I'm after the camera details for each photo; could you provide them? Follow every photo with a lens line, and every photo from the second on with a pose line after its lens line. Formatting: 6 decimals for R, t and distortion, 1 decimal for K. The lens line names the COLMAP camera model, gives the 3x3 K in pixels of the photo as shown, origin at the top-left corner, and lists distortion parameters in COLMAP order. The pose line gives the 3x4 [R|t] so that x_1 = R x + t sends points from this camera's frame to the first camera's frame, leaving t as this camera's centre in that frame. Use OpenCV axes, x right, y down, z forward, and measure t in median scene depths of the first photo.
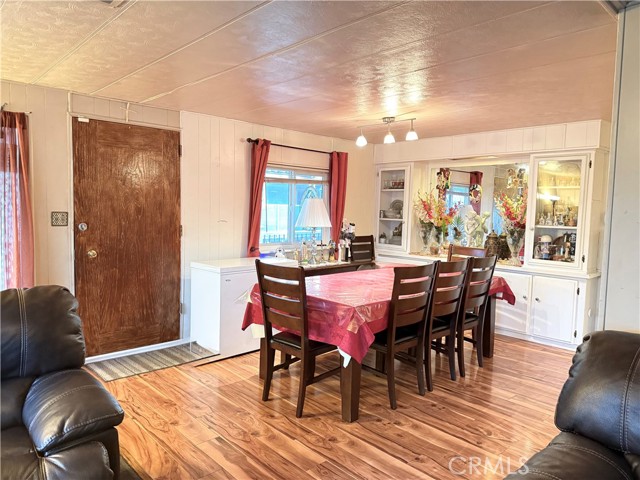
lens RADIAL K [[448.3, 0, 319.0], [0, 448.3, 236.9], [0, 0, 1]] dist [0.068890, -0.088945]
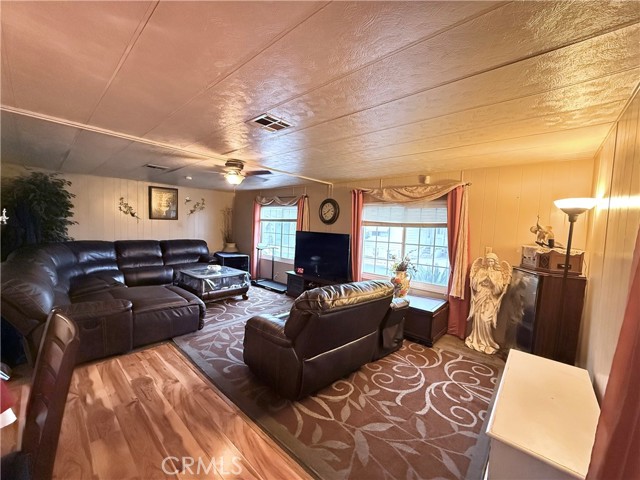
lens RADIAL K [[255.0, 0, 319.1], [0, 255.0, 240.1], [0, 0, 1]] dist [-0.000970, 0.001025]
pose [[-0.993971, -0.059805, -0.091892, -0.248174], [-0.070718, 0.990191, 0.120500, -0.074037], [0.083784, 0.126272, -0.988451, 0.854571]]
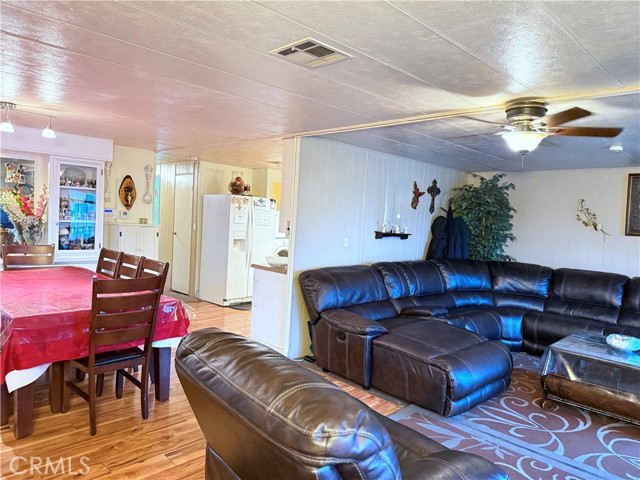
lens RADIAL K [[448.3, 0, 323.4], [0, 448.3, 242.6], [0, 0, 1]] dist [0.068890, -0.088945]
pose [[-0.037137, -0.084832, 0.995703, -0.677329], [0.011203, 0.996292, 0.085300, -0.059102], [-0.999247, 0.014322, -0.036049, 0.389679]]
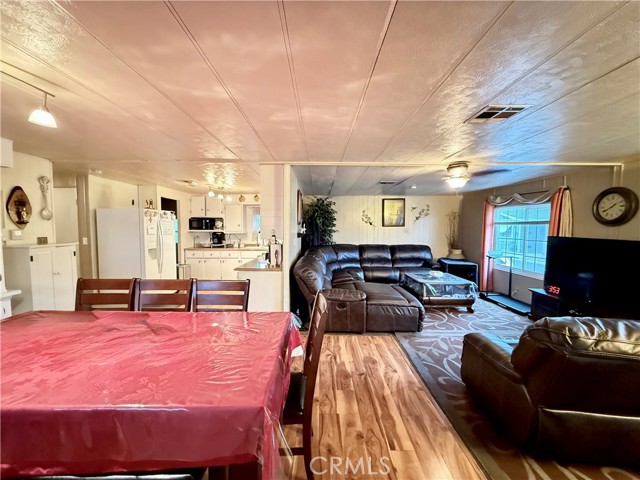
lens RADIAL K [[255.0, 0, 317.6], [0, 255.0, 239.7], [0, 0, 1]] dist [-0.000970, 0.001025]
pose [[-0.726303, -0.068275, 0.683975, -0.272801], [0.021975, 0.992240, 0.122381, -0.080391], [-0.687023, 0.103916, -0.719167, 0.863972]]
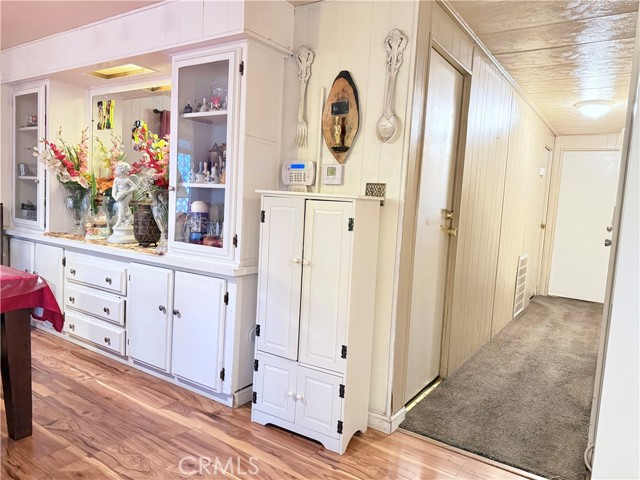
lens RADIAL K [[448.3, 0, 321.2], [0, 448.3, 239.9], [0, 0, 1]] dist [0.068890, -0.088945]
pose [[0.973827, 0.005574, 0.227224, 0.527744], [-0.012904, 0.999443, 0.030788, 0.026803], [-0.226926, -0.032914, 0.973356, 0.408134]]
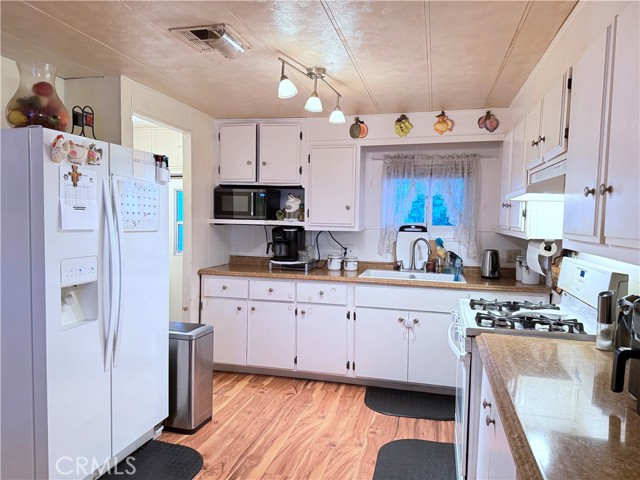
lens RADIAL K [[448.3, 0, 317.4], [0, 448.3, 239.3], [0, 0, 1]] dist [0.068890, -0.088945]
pose [[-0.534087, -0.082419, 0.841402, 0.309555], [0.024845, 0.993277, 0.113066, -0.034869], [-0.845064, 0.081292, -0.528449, 0.646488]]
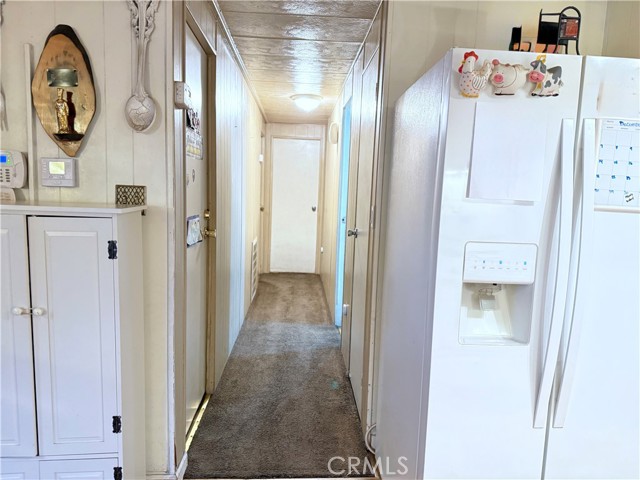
lens RADIAL K [[448.3, 0, 324.7], [0, 448.3, 240.2], [0, 0, 1]] dist [0.068890, -0.088945]
pose [[0.636876, -0.092800, 0.765361, 0.509508], [0.034210, 0.995153, 0.092195, -0.005443], [-0.770207, -0.032533, 0.636964, 0.513595]]
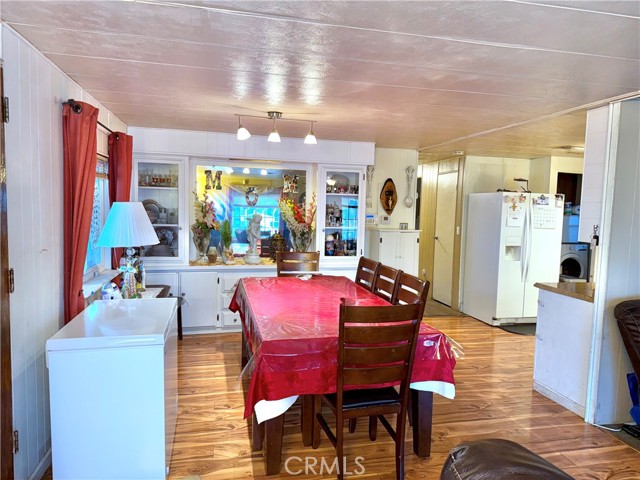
lens RADIAL K [[448.3, 0, 321.2], [0, 448.3, 242.1], [0, 0, 1]] dist [0.068890, -0.088945]
pose [[0.504392, -0.082145, 0.859558, -0.506226], [0.047002, 0.996601, 0.067660, -0.064721], [-0.862194, 0.006274, 0.506539, 0.440426]]
